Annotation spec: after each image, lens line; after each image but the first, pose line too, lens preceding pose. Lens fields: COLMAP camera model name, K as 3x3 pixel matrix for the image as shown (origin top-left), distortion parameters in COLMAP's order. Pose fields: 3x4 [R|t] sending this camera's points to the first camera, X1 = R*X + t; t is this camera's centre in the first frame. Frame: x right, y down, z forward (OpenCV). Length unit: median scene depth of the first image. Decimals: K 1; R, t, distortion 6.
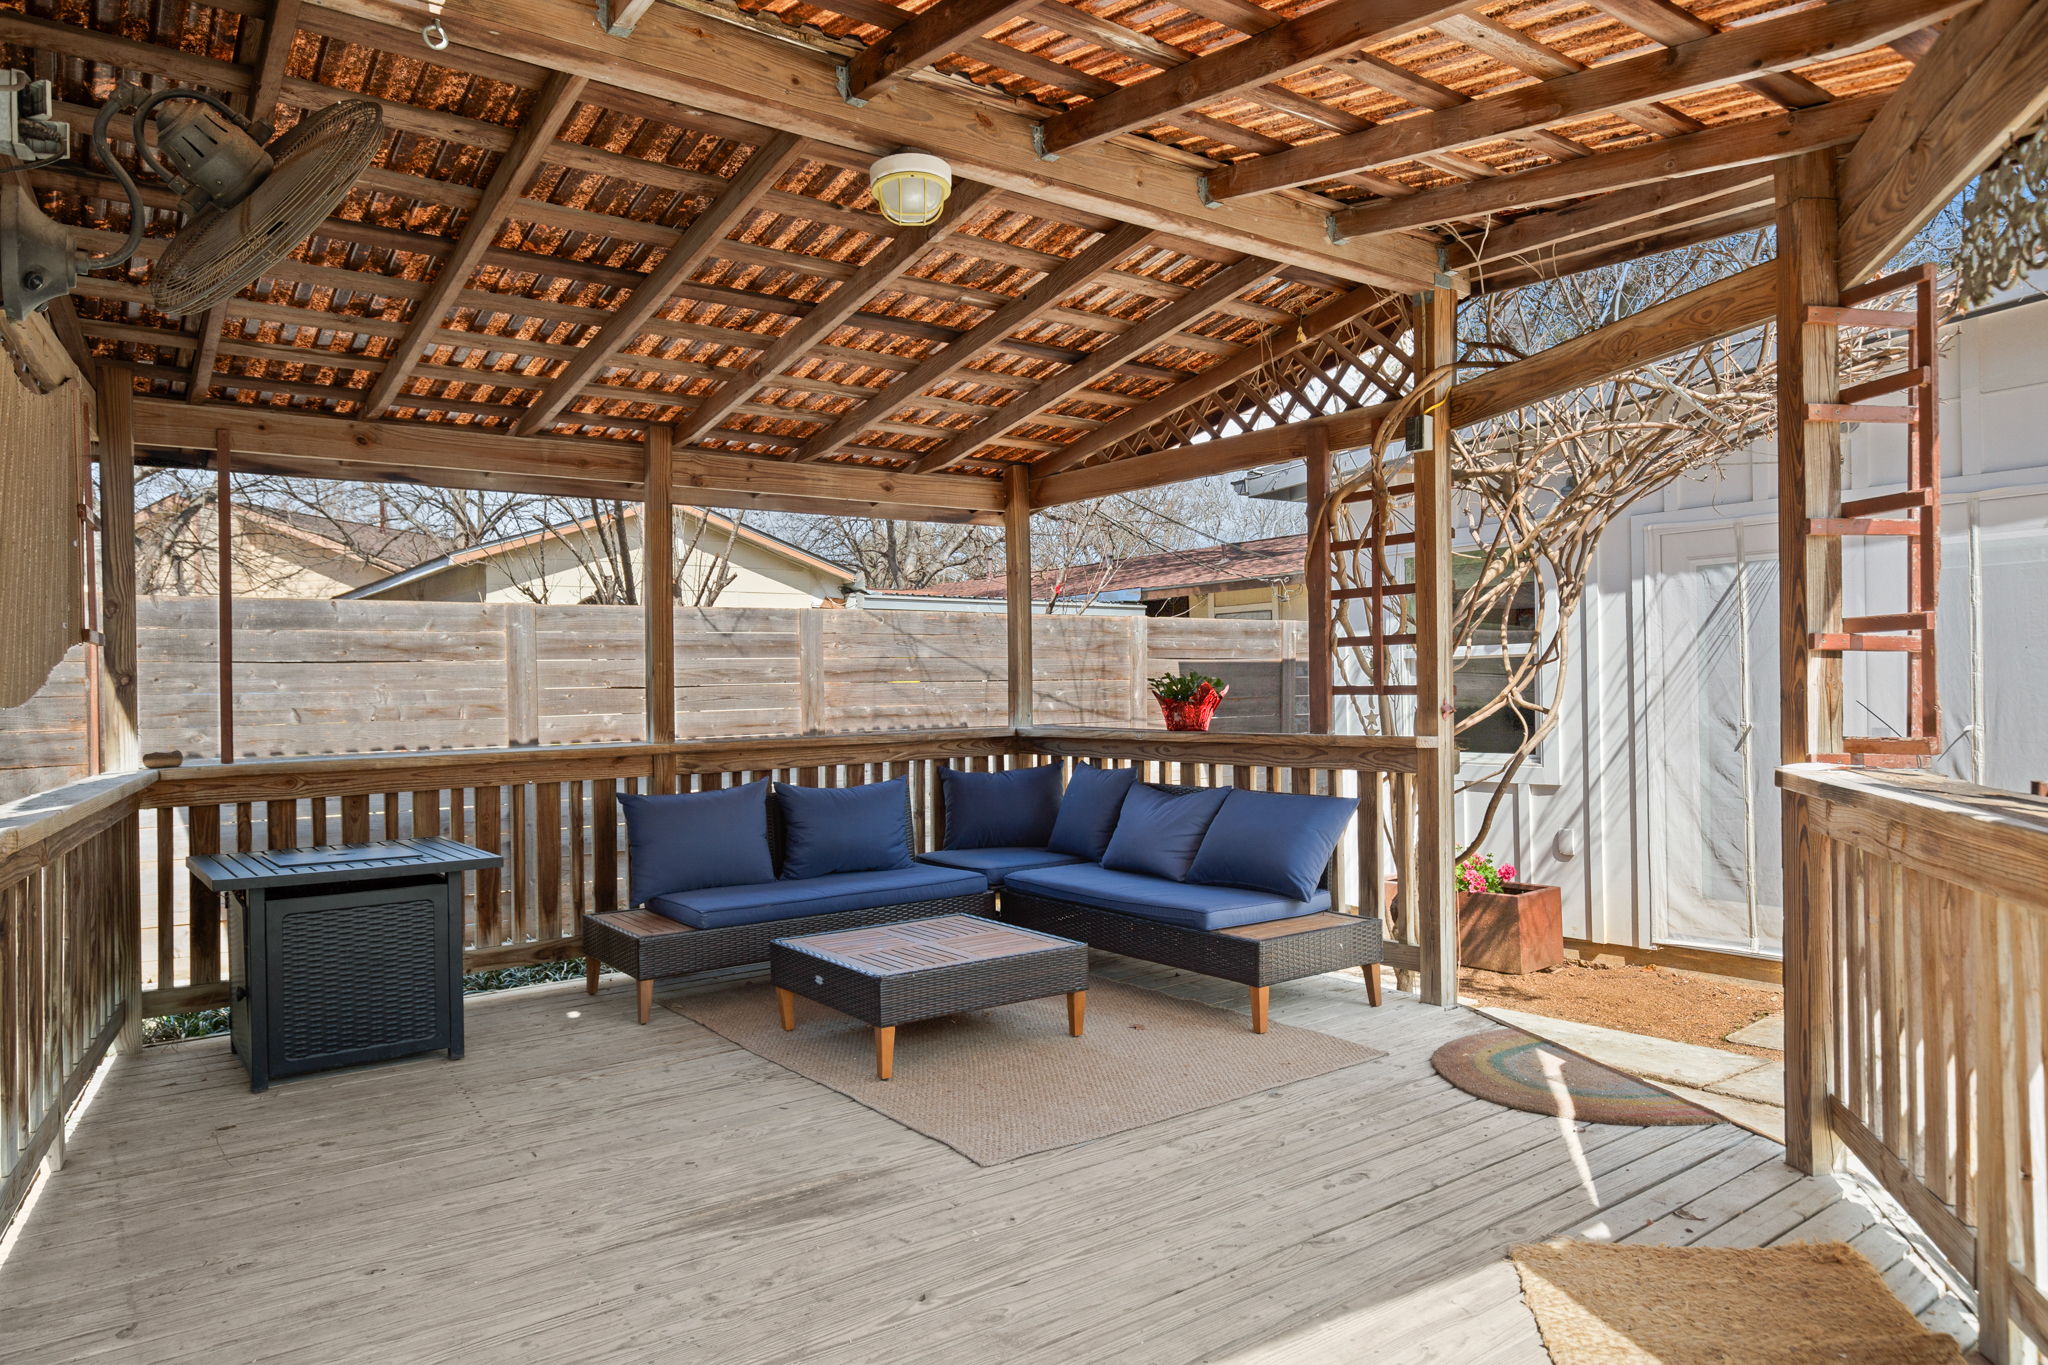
lens RADIAL K [[1306.6, 0, 1024.0], [0, 1306.6, 682.5], [0, 0, 1]] dist [0.000924, 0.000075]
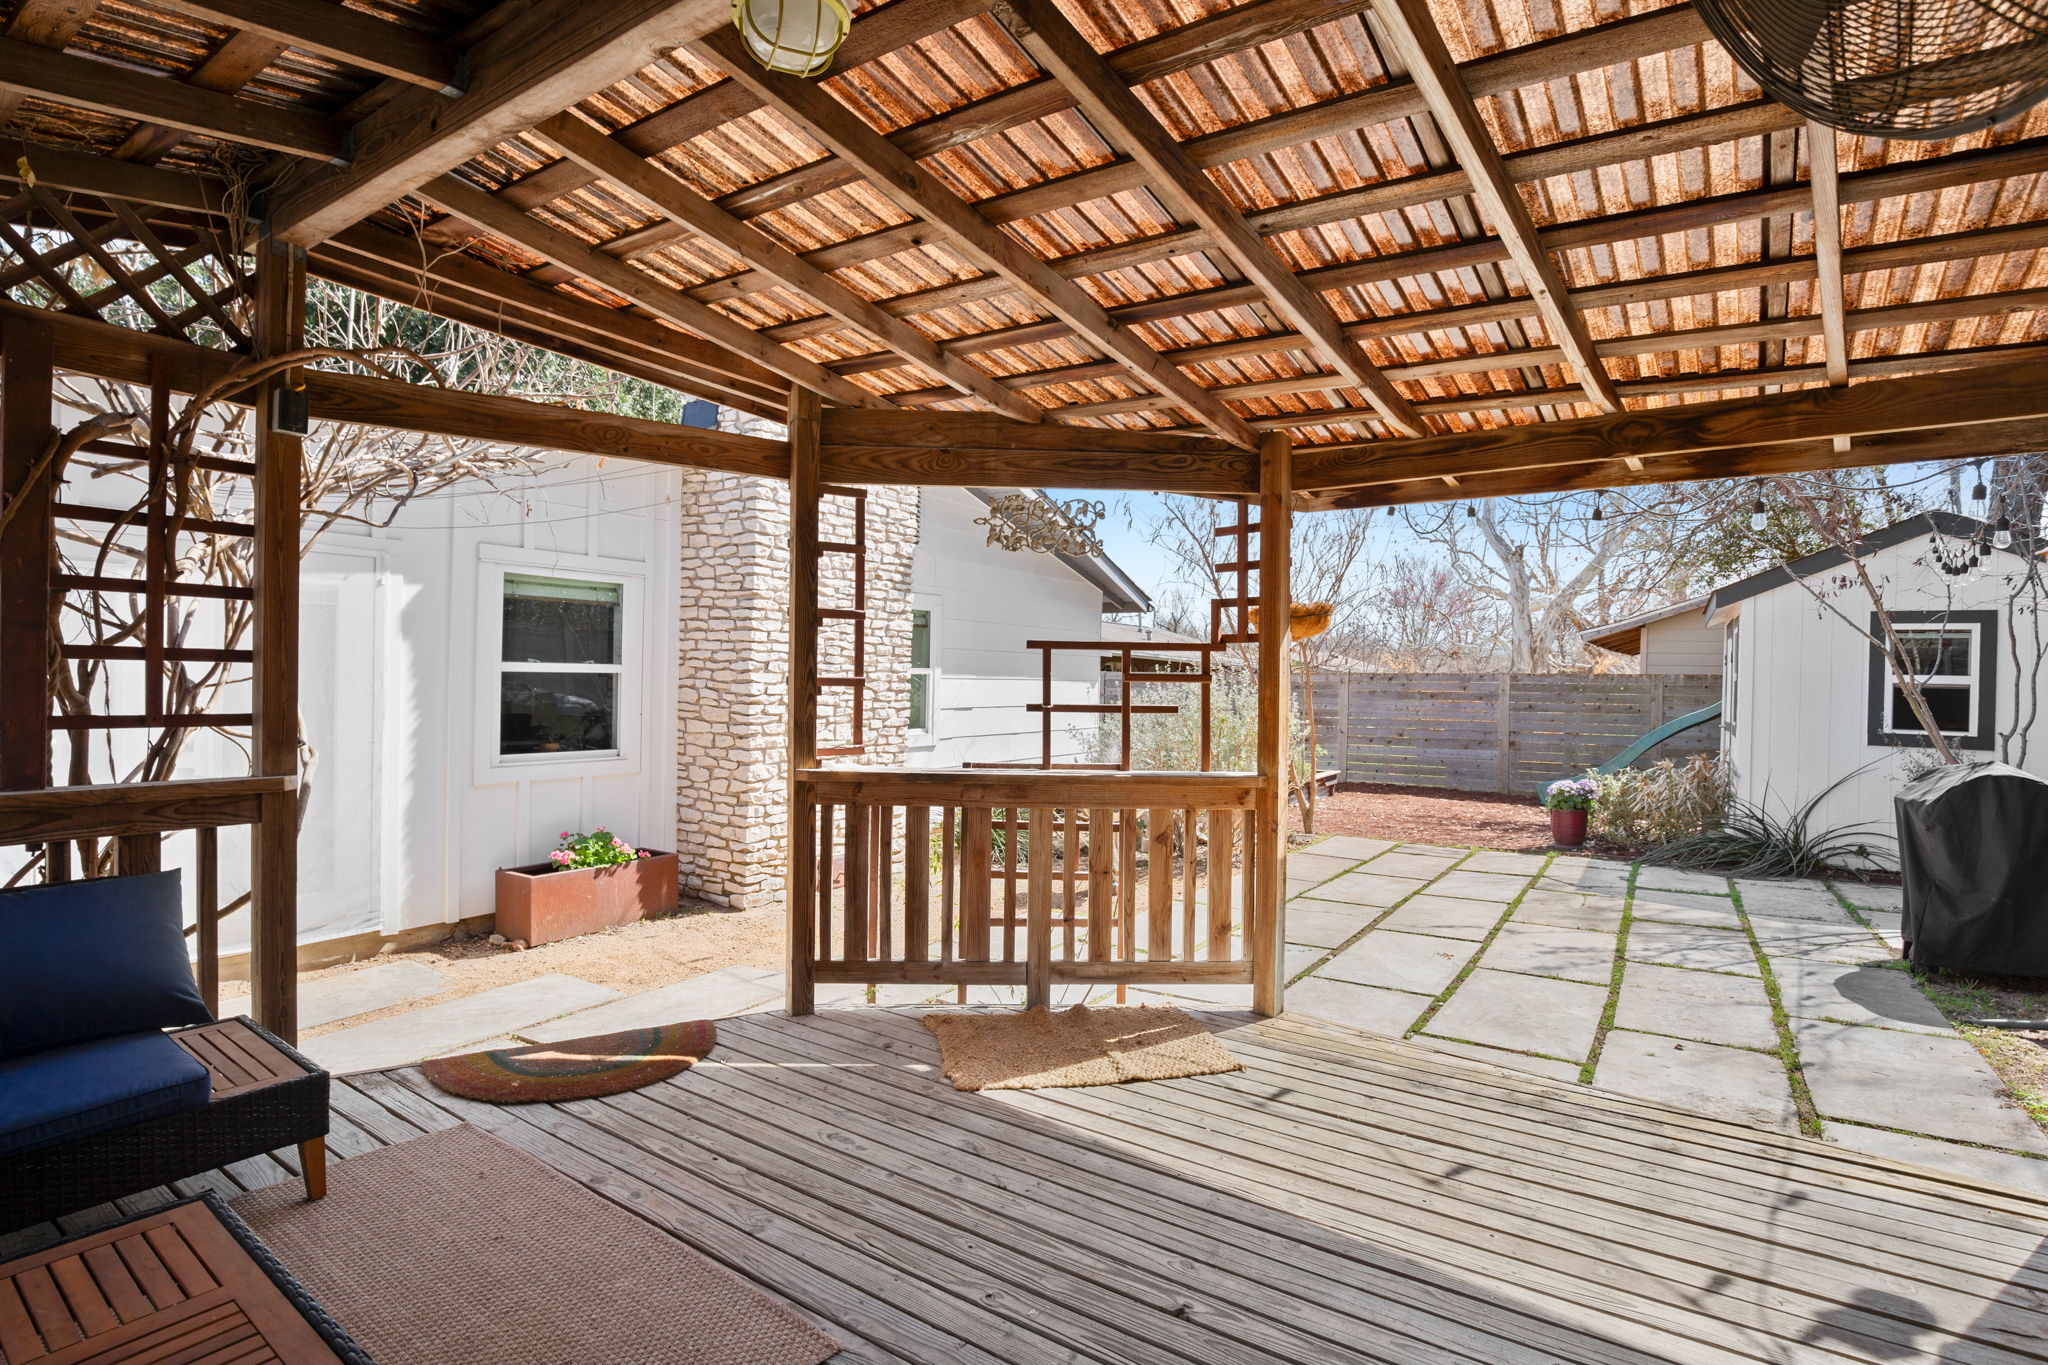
lens RADIAL K [[1004.2, 0, 1024.0], [0, 1004.2, 682.5], [0, 0, 1]] dist [-0.000482, -0.000020]
pose [[-0.324318, 0.000867, 0.945948, -0.586650], [-0.025786, 0.999620, -0.009757, -0.032272], [-0.945597, -0.027557, -0.324172, 0.990311]]
